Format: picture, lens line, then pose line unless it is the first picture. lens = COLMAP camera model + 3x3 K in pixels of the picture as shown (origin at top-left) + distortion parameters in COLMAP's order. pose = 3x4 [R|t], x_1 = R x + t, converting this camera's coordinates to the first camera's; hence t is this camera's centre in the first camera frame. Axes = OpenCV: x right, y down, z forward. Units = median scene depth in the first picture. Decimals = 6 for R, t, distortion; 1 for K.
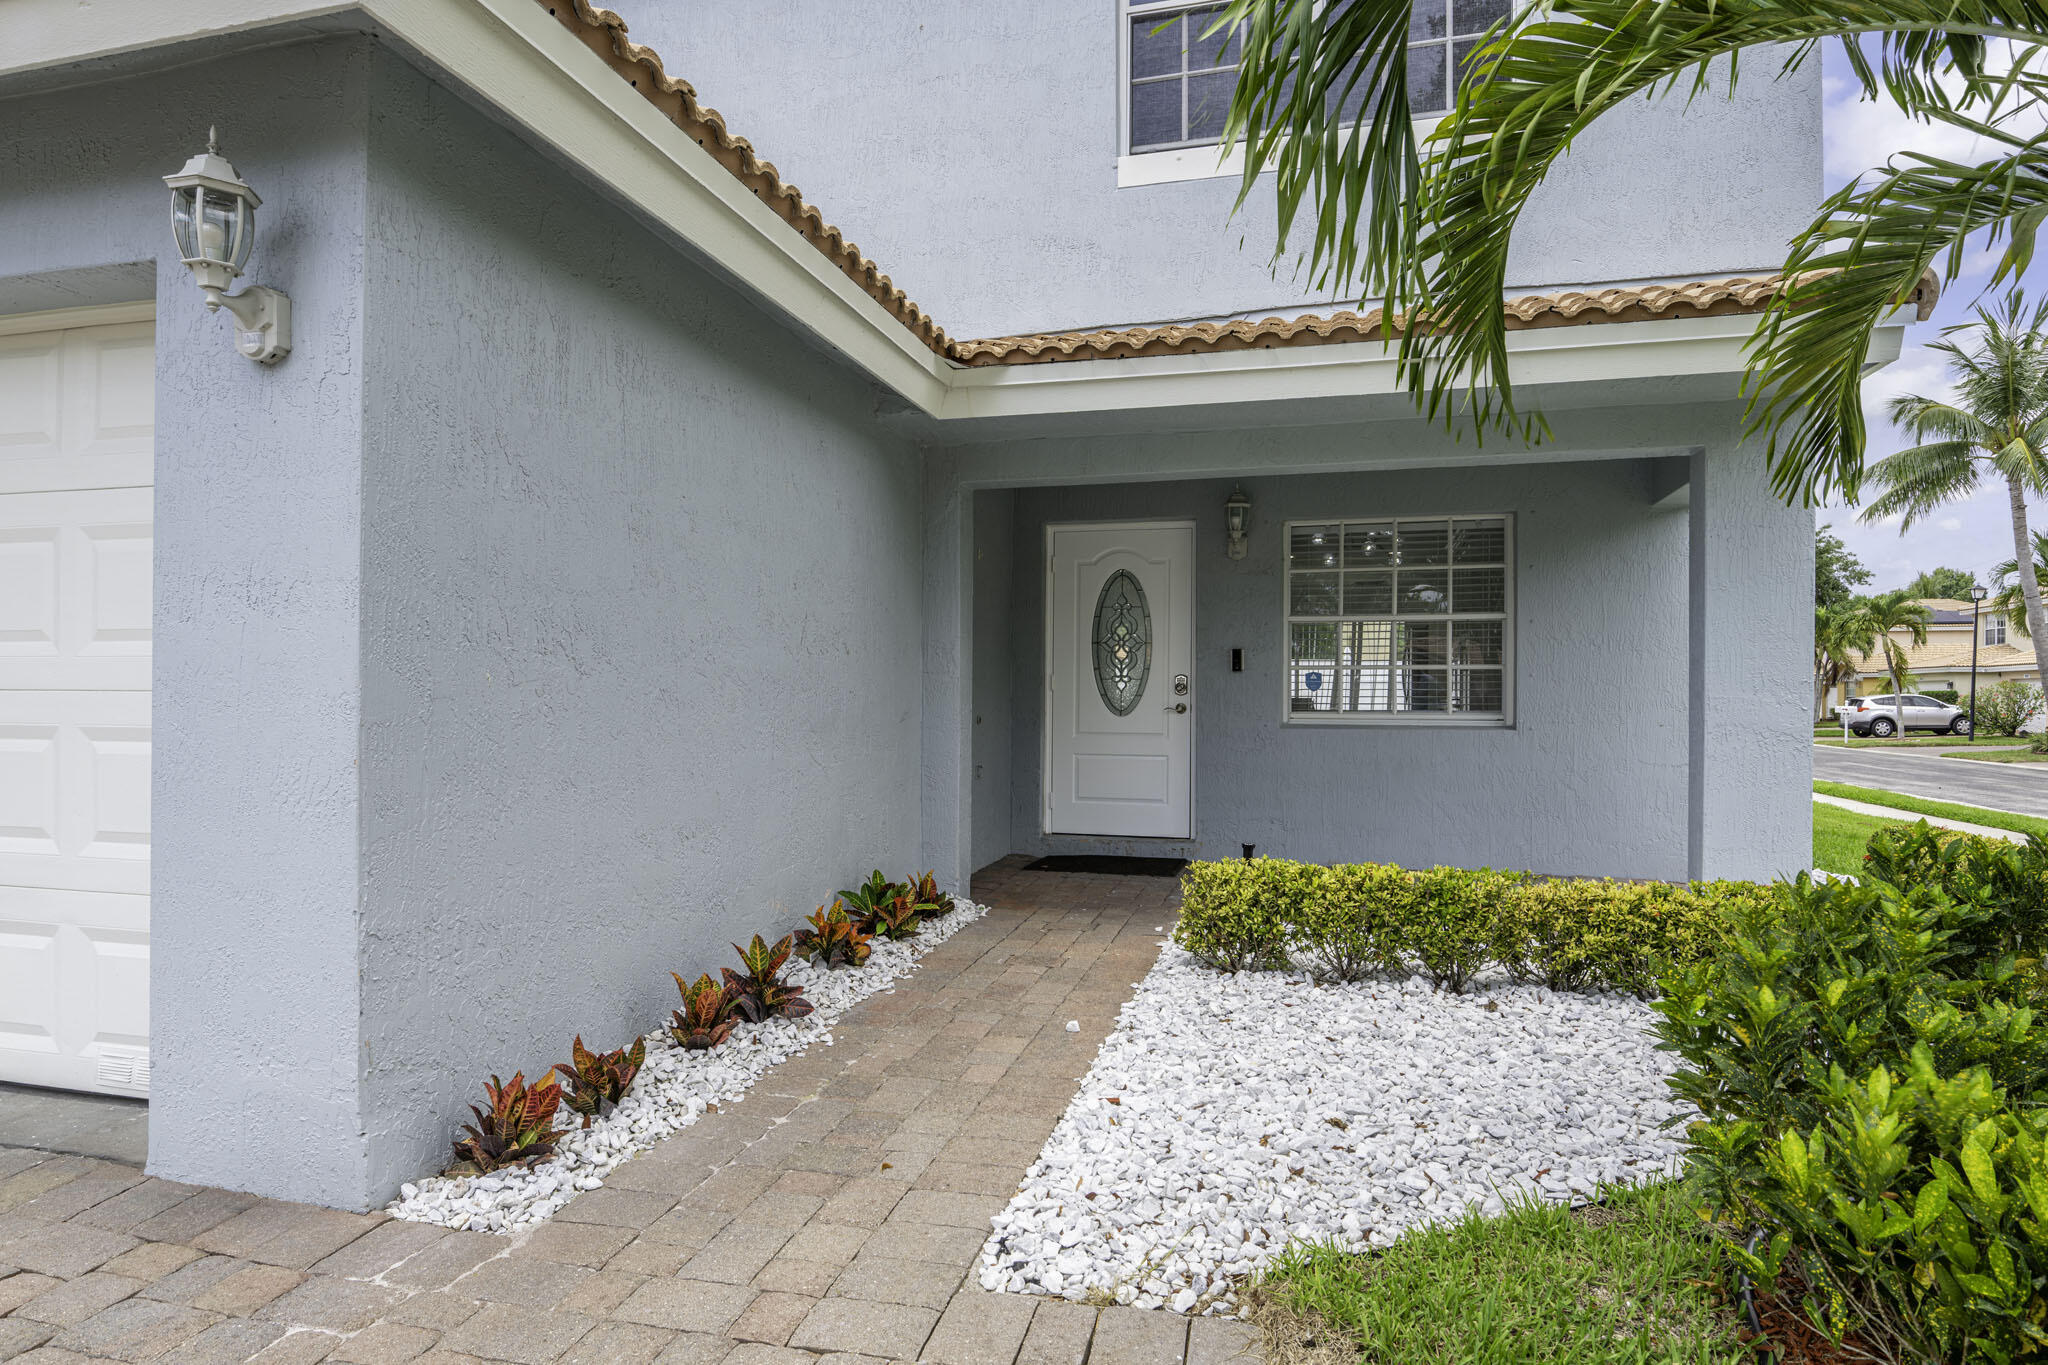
lens RADIAL K [[1126.4, 0, 1027.0], [0, 1126.4, 679.0], [0, 0, 1]] dist [-0.025726, -0.000057]
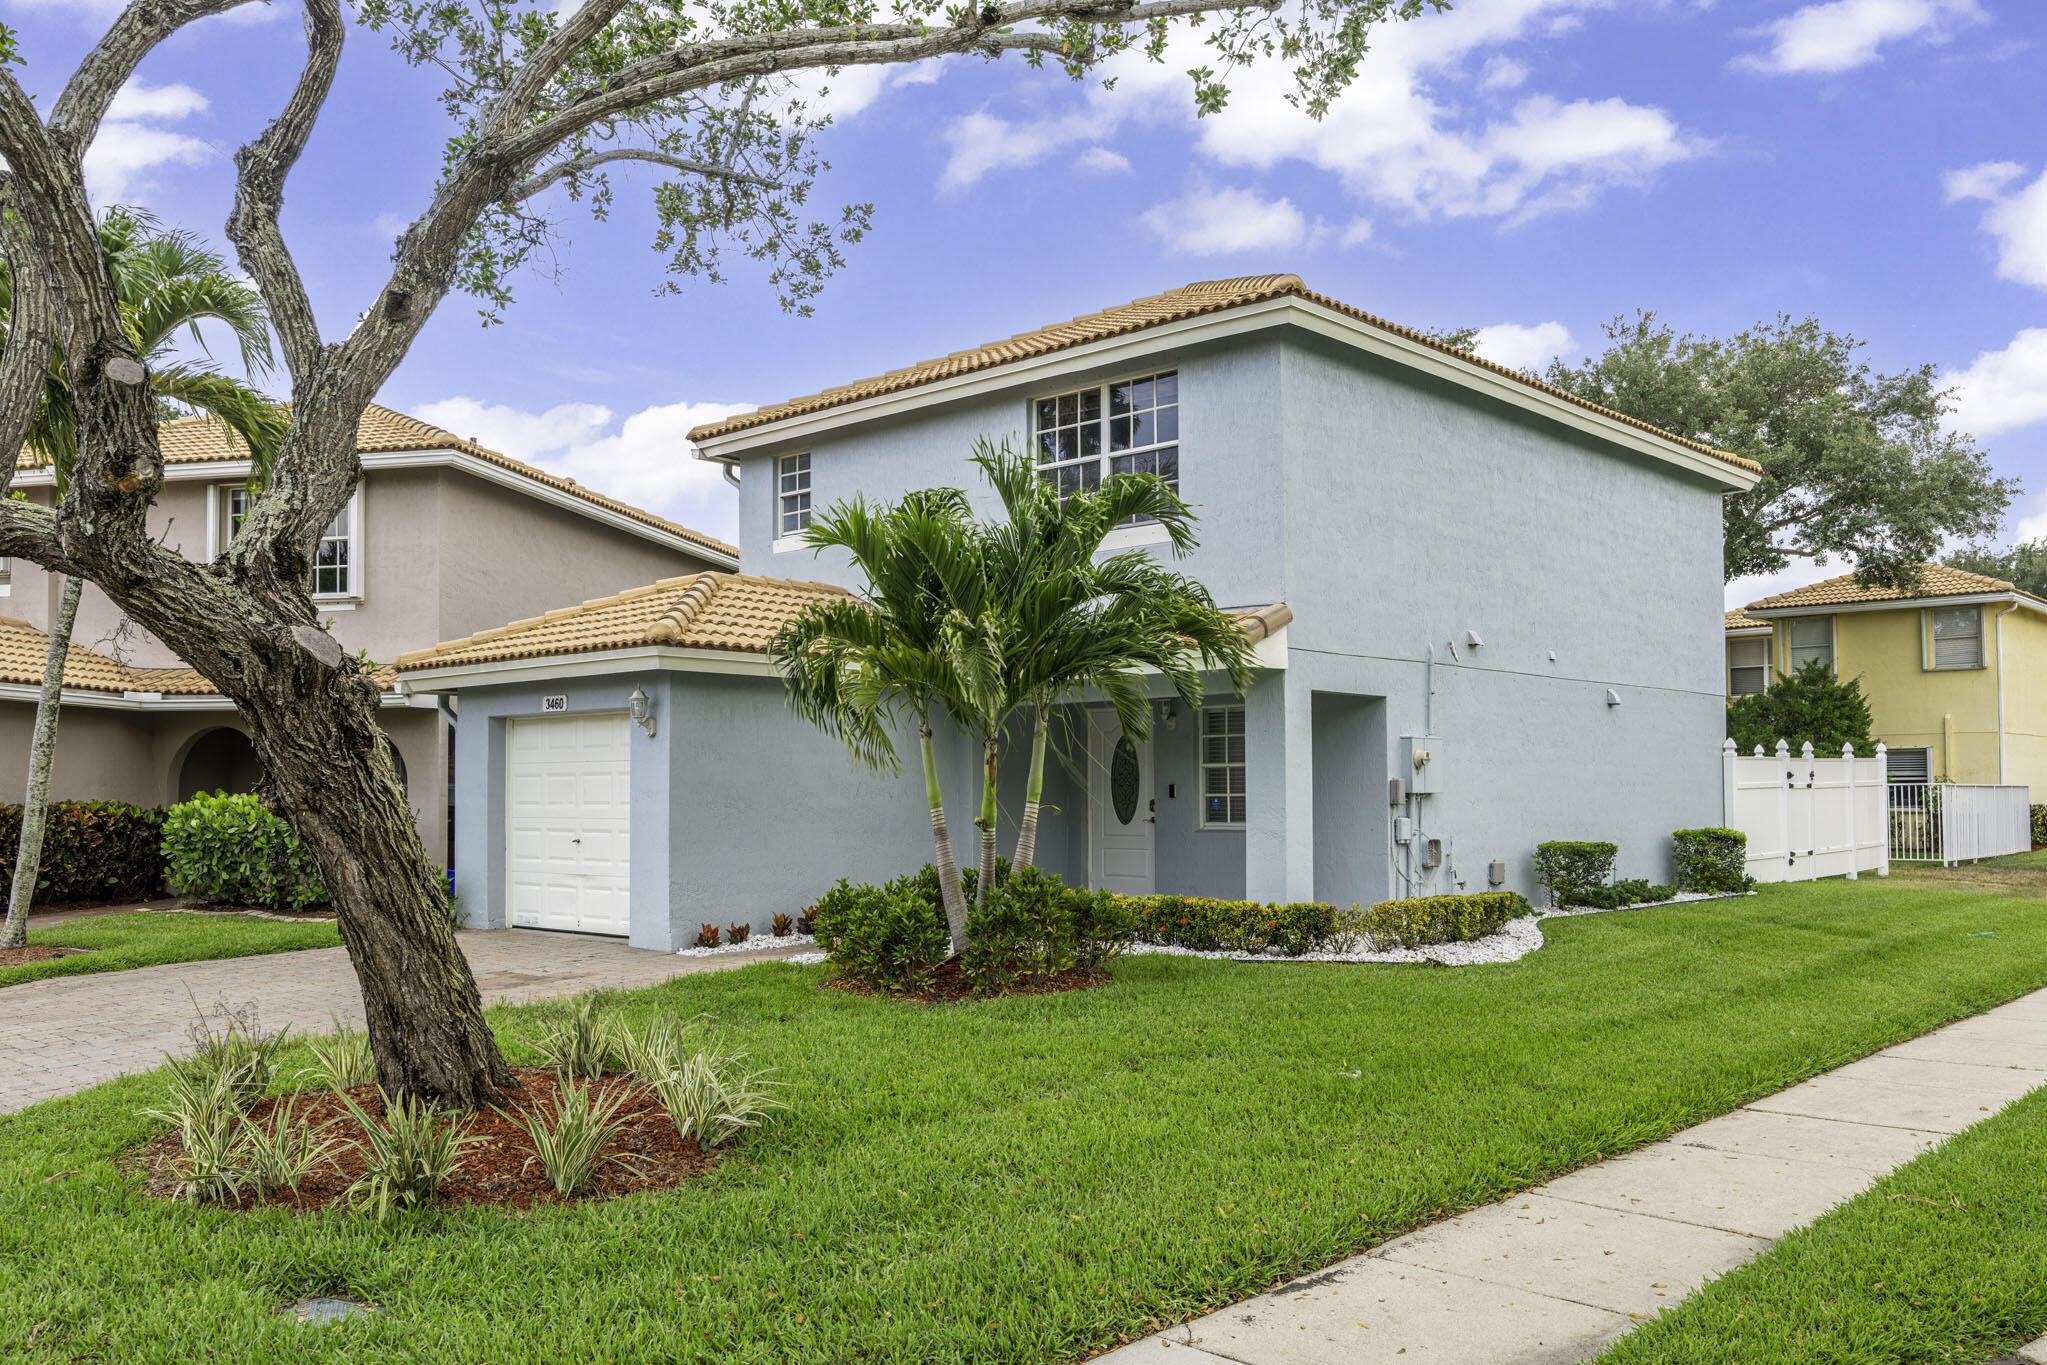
lens RADIAL K [[1636.2, 0, 1023.5], [0, 1636.2, 682.5], [0, 0, 1]] dist [-0.000603, 0.000044]
pose [[0.878713, -0.036333, -0.475966, 3.058371], [0.013816, 0.998617, -0.050722, -0.152554], [0.477150, 0.037994, 0.878000, -3.273992]]
